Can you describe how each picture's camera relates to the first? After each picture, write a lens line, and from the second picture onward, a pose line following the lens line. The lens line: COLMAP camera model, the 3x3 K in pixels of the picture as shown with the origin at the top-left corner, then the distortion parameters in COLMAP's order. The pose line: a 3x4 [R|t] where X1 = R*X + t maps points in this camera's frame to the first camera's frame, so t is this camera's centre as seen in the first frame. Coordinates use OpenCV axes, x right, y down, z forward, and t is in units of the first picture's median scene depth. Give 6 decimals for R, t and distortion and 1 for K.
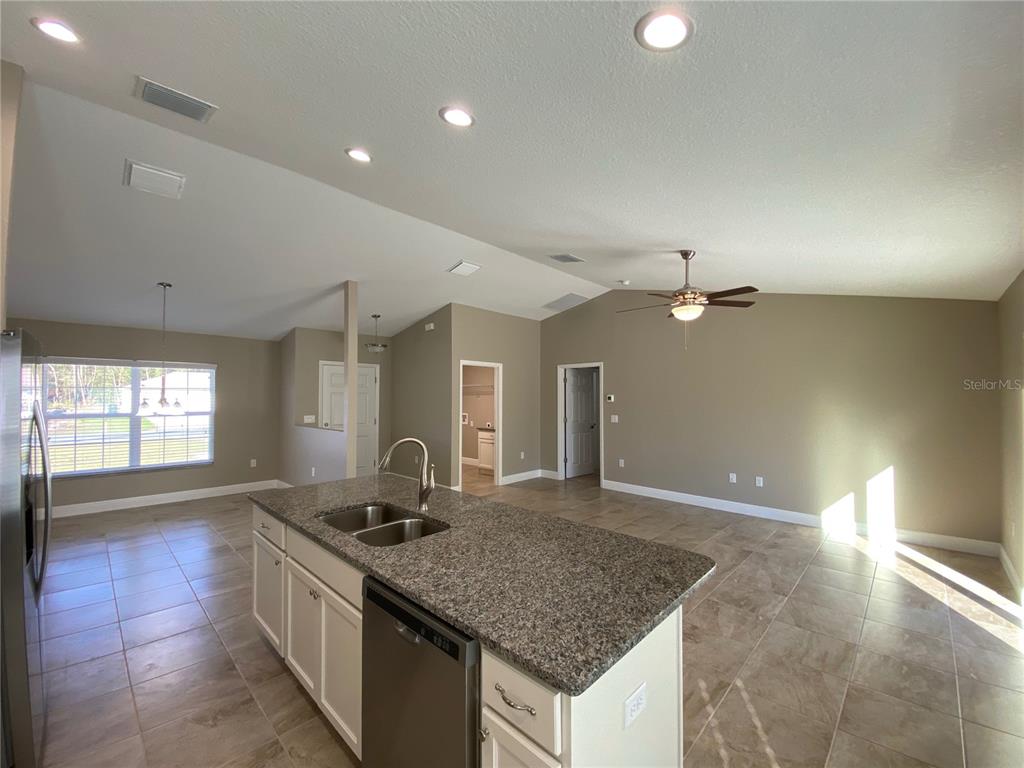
lens RADIAL K [[414.0, 0, 507.7], [0, 414.0, 382.0], [0, 0, 1]] dist [0.016074, -0.015594]
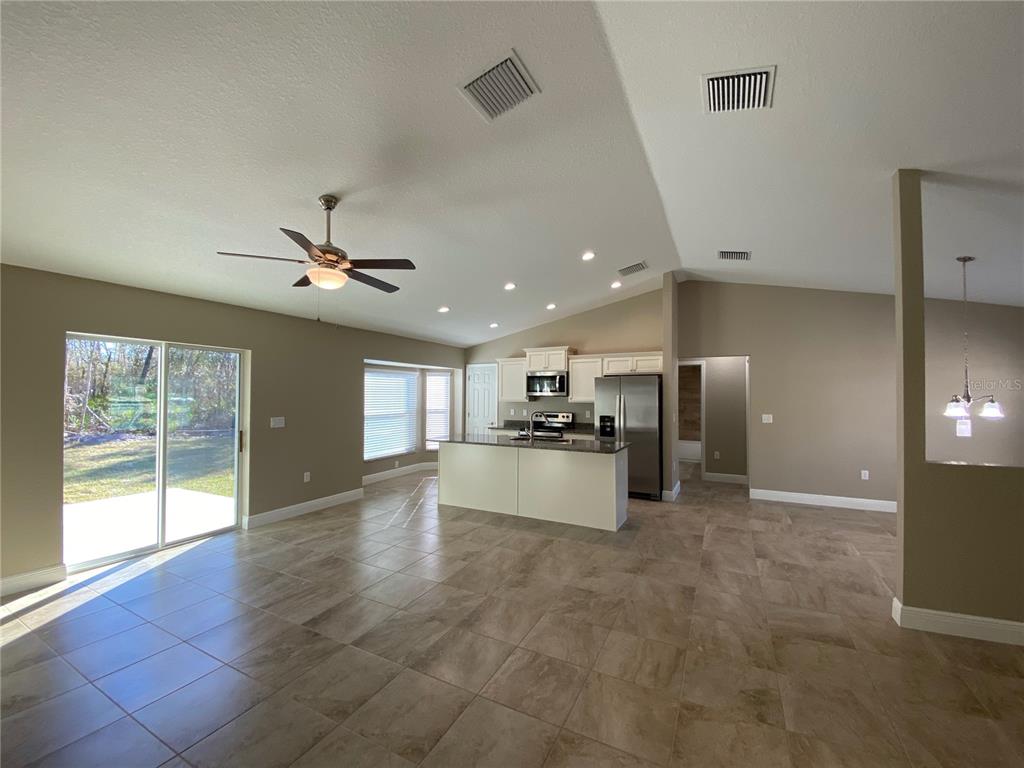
lens RADIAL K [[414.0, 0, 508.6], [0, 414.0, 385.3], [0, 0, 1]] dist [0.016074, -0.015594]
pose [[-0.955803, -0.012715, -0.293733, 0.304310], [0.004696, 0.998277, -0.058491, 0.067247], [0.293971, -0.057285, -0.954096, 1.636997]]
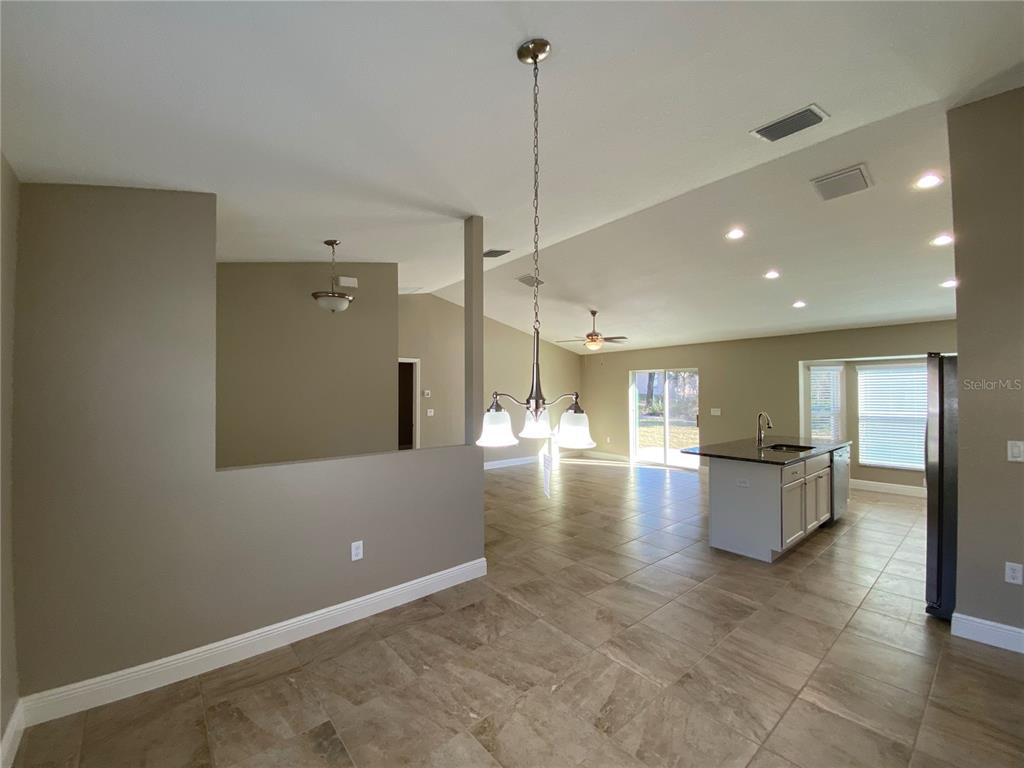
lens RADIAL K [[414.0, 0, 511.8], [0, 414.0, 384.4], [0, 0, 1]] dist [0.016074, -0.015594]
pose [[0.090275, 0.019366, 0.995729, -1.249185], [-0.033402, 0.999307, -0.016407, 0.039386], [-0.995357, -0.031778, 0.090860, 1.073385]]
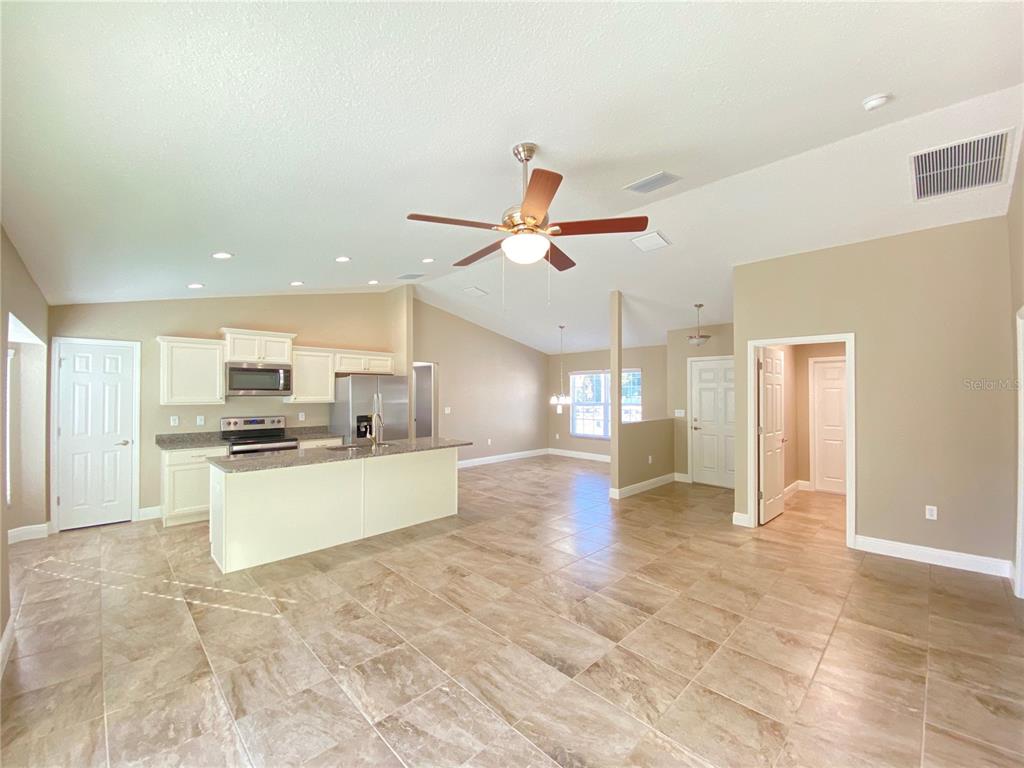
lens RADIAL K [[414.0, 0, 510.4], [0, 414.0, 389.3], [0, 0, 1]] dist [0.016074, -0.015594]
pose [[-0.015593, -0.010239, -0.999826, 0.921715], [0.035177, 0.999323, -0.010782, 0.035793], [0.999259, -0.035339, -0.015222, 0.886058]]
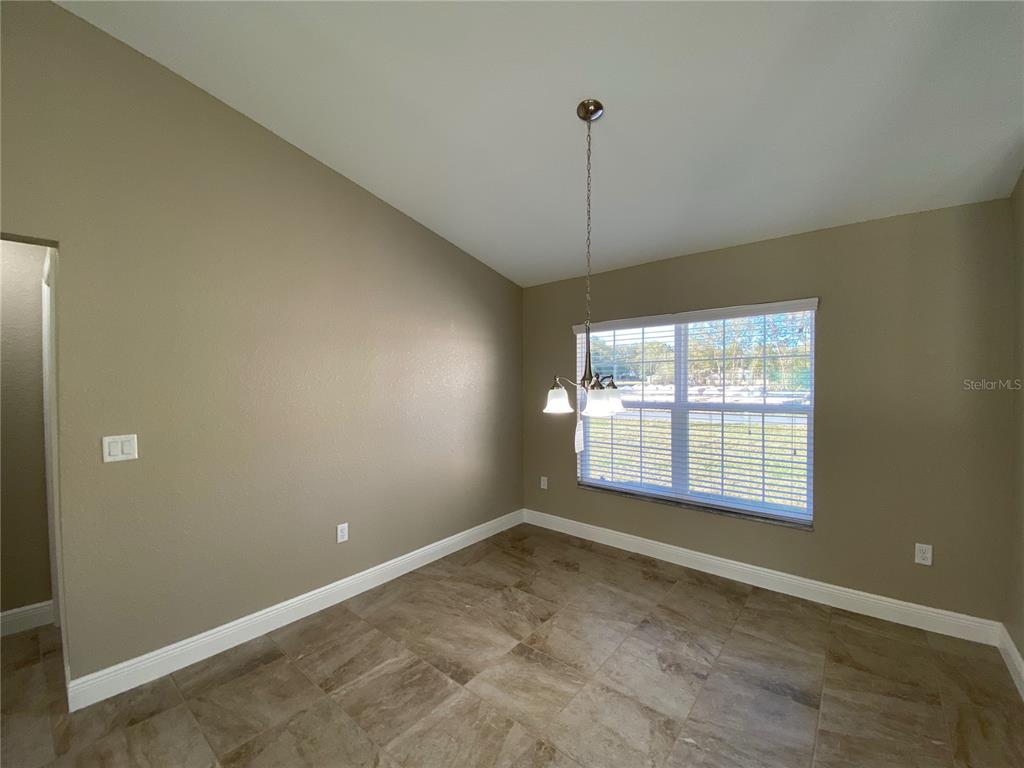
lens RADIAL K [[414.0, 0, 512.7], [0, 414.0, 386.2], [0, 0, 1]] dist [0.016074, -0.015594]
pose [[0.090827, 0.010807, -0.995808, -0.428464], [0.038095, 0.999172, 0.014318, 0.042849], [0.995138, -0.039235, 0.090340, 0.954831]]
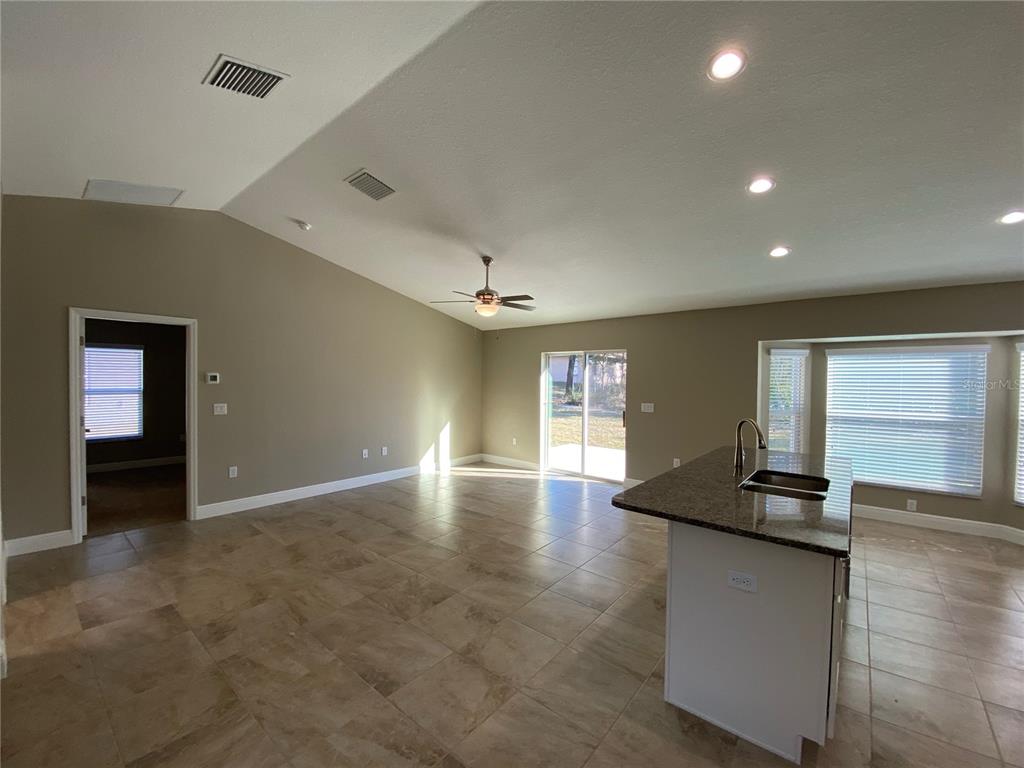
lens RADIAL K [[414.0, 0, 512.3], [0, 414.0, 385.1], [0, 0, 1]] dist [0.016074, -0.015594]
pose [[-0.090823, -0.015157, 0.995752, -0.697900], [-0.048357, 0.998772, 0.010792, 0.032312], [-0.994692, -0.047171, -0.091444, 0.927051]]
